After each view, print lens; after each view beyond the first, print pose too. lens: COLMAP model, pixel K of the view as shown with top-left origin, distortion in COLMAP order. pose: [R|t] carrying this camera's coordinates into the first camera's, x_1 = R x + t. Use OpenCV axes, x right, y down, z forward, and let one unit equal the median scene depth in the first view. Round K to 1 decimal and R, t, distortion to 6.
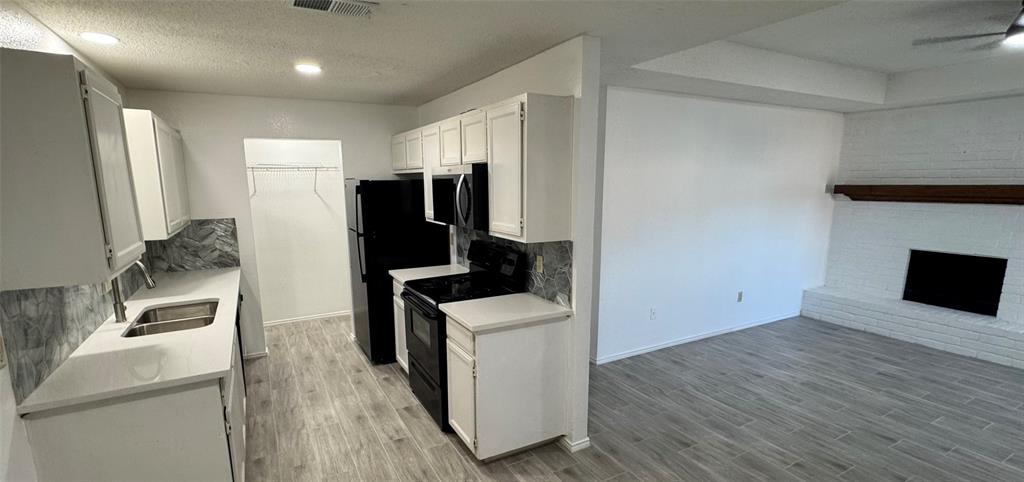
lens RADIAL K [[464.5, 0, 511.1], [0, 464.5, 262.8], [0, 0, 1]] dist [0.002182, 0.000387]
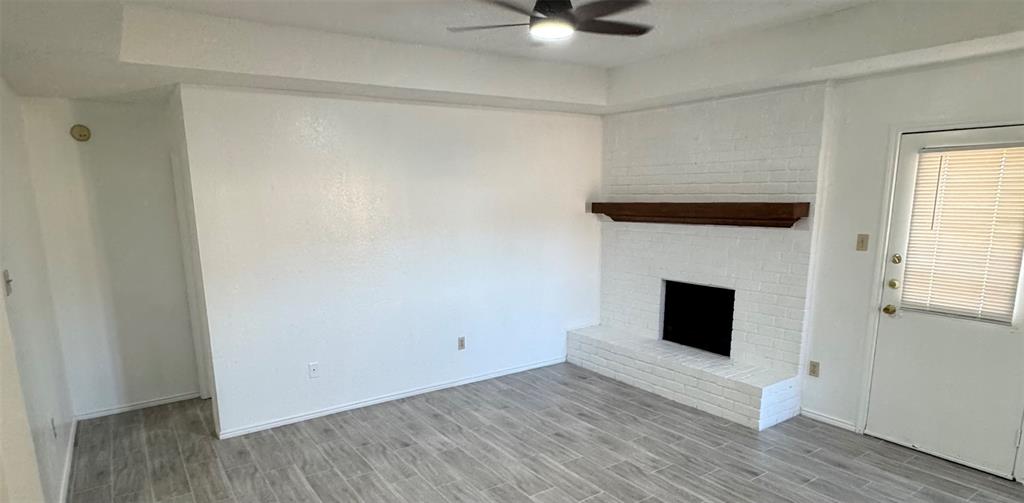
lens RADIAL K [[576.7, 0, 511.0], [0, 576.7, 303.7], [0, 0, 1]] dist [-0.002229, -0.000672]
pose [[0.995226, -0.028414, 0.093369, 0.540416], [0.027104, 0.999516, 0.015274, -0.009838], [-0.093757, -0.012671, 0.995514, -0.006907]]
